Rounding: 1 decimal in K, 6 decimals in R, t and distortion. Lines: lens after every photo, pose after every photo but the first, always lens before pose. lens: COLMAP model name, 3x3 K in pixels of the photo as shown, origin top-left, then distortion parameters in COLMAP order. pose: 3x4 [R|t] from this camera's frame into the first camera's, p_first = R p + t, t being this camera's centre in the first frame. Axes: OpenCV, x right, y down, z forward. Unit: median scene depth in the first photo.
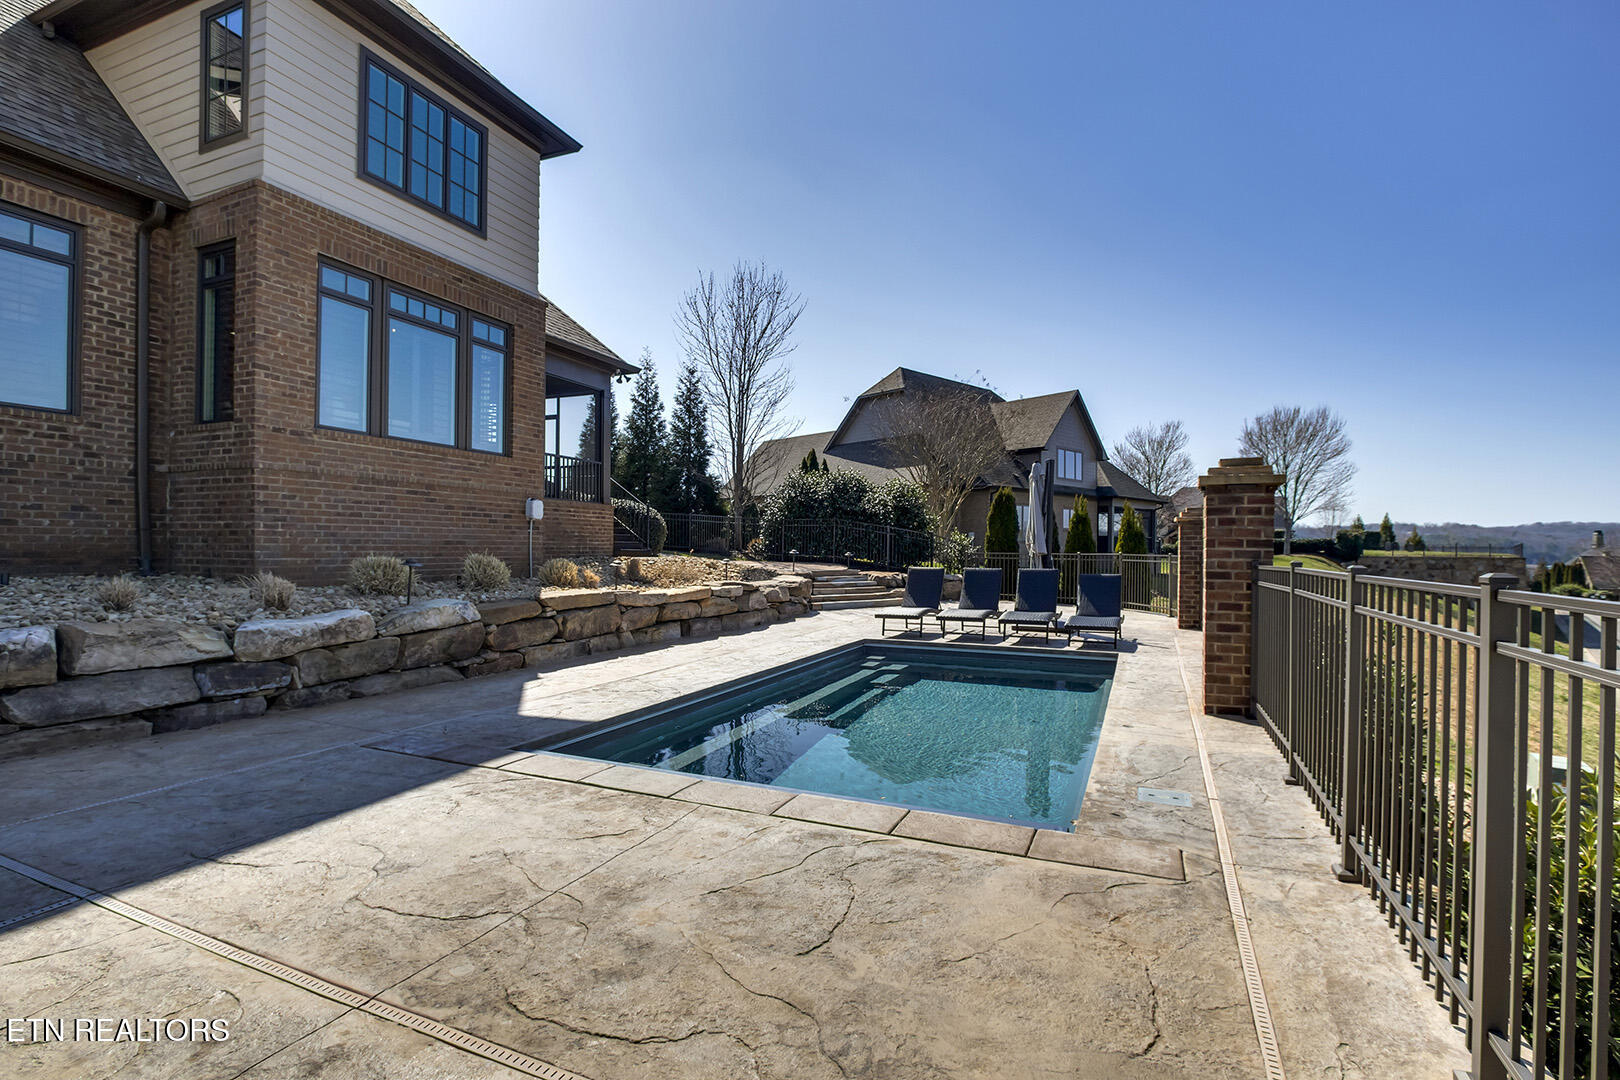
lens RADIAL K [[751.5, 0, 816.4], [0, 751.5, 546.5], [0, 0, 1]] dist [-0.014164, 0.000953]
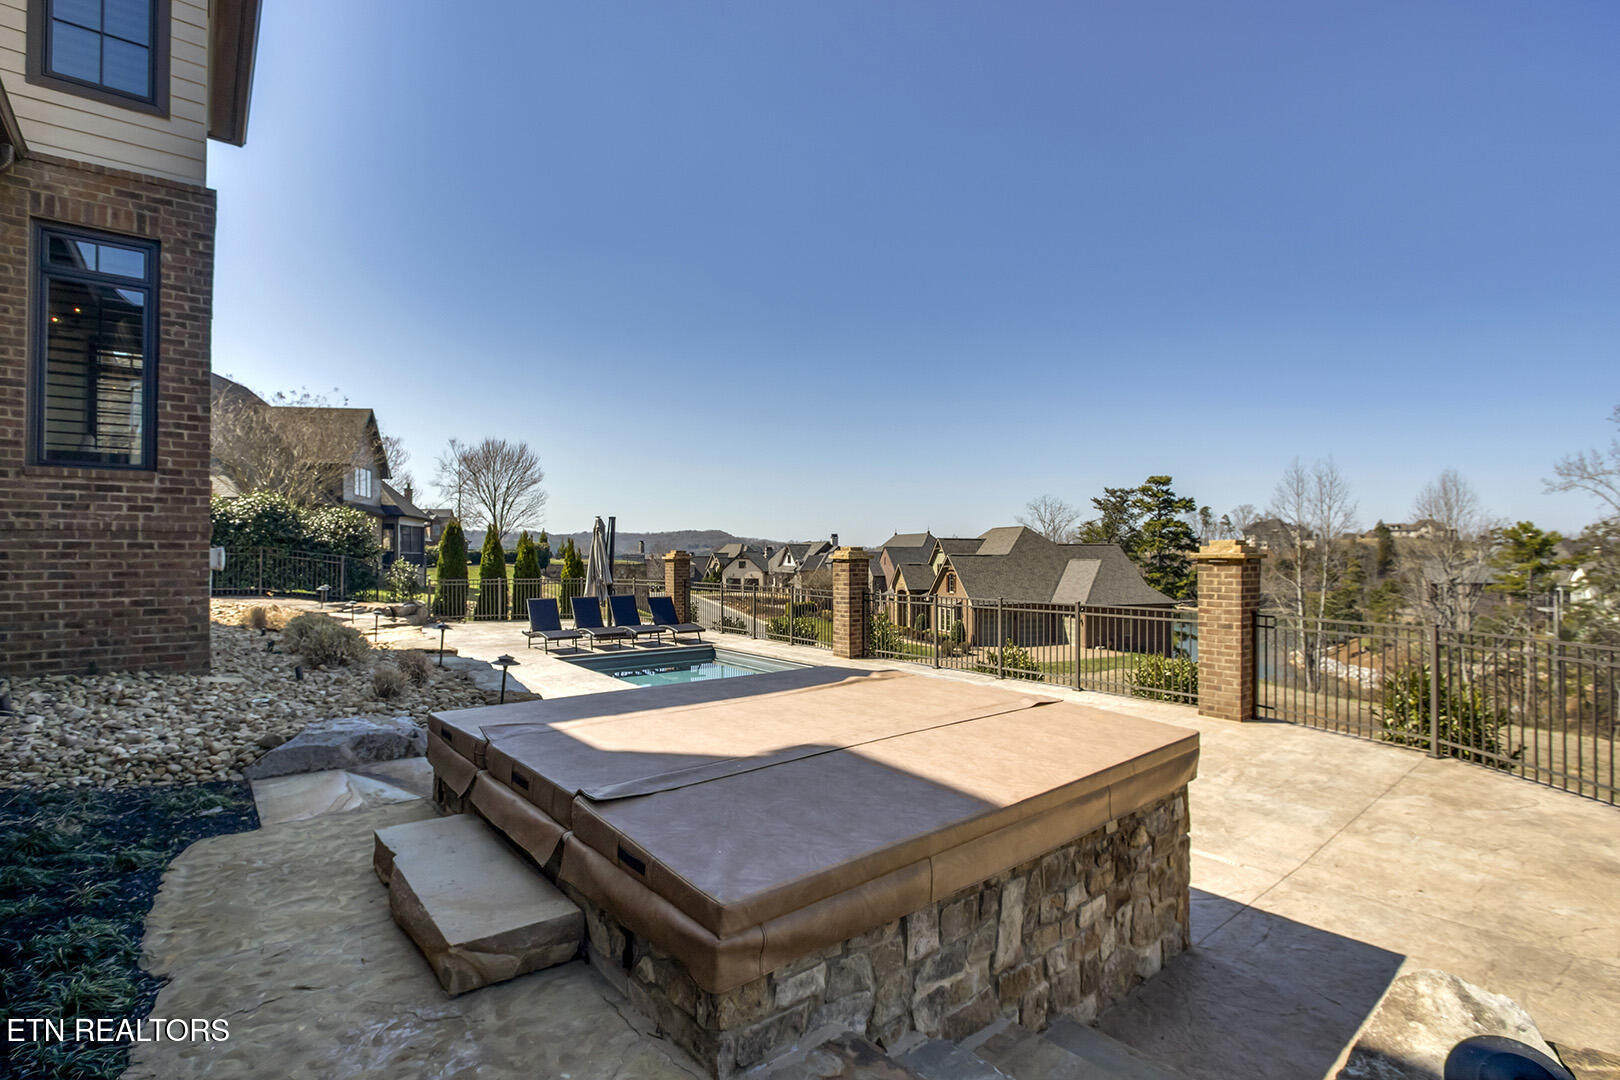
lens RADIAL K [[751.5, 0, 812.2], [0, 751.5, 544.1], [0, 0, 1]] dist [-0.014164, 0.000953]
pose [[0.479643, 0.003306, 0.877457, -2.864851], [0.004259, 0.999972, -0.006096, -0.209409], [-0.877453, 0.006661, 0.479616, 0.003246]]
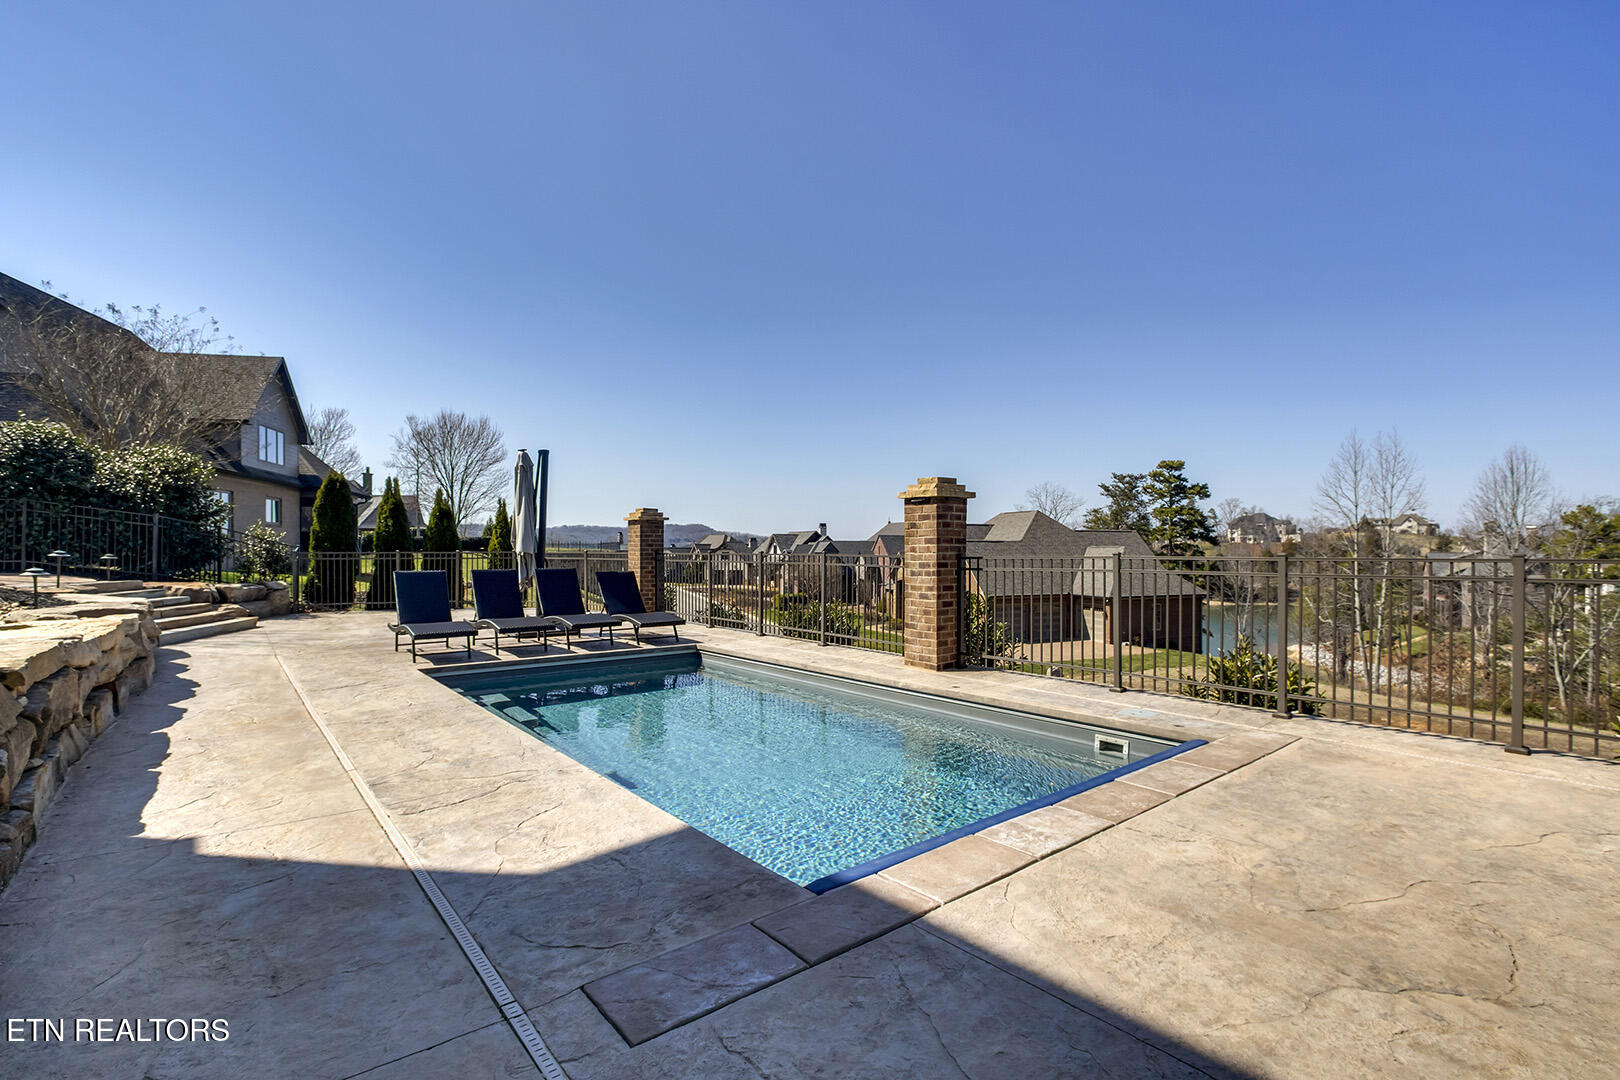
lens RADIAL K [[751.5, 0, 812.6], [0, 751.5, 543.7], [0, 0, 1]] dist [-0.014164, 0.000953]
pose [[0.457861, -0.001430, 0.889023, -1.387980], [0.002166, 0.999998, 0.000492, -0.000800], [-0.889021, 0.001700, 0.457863, 1.099663]]
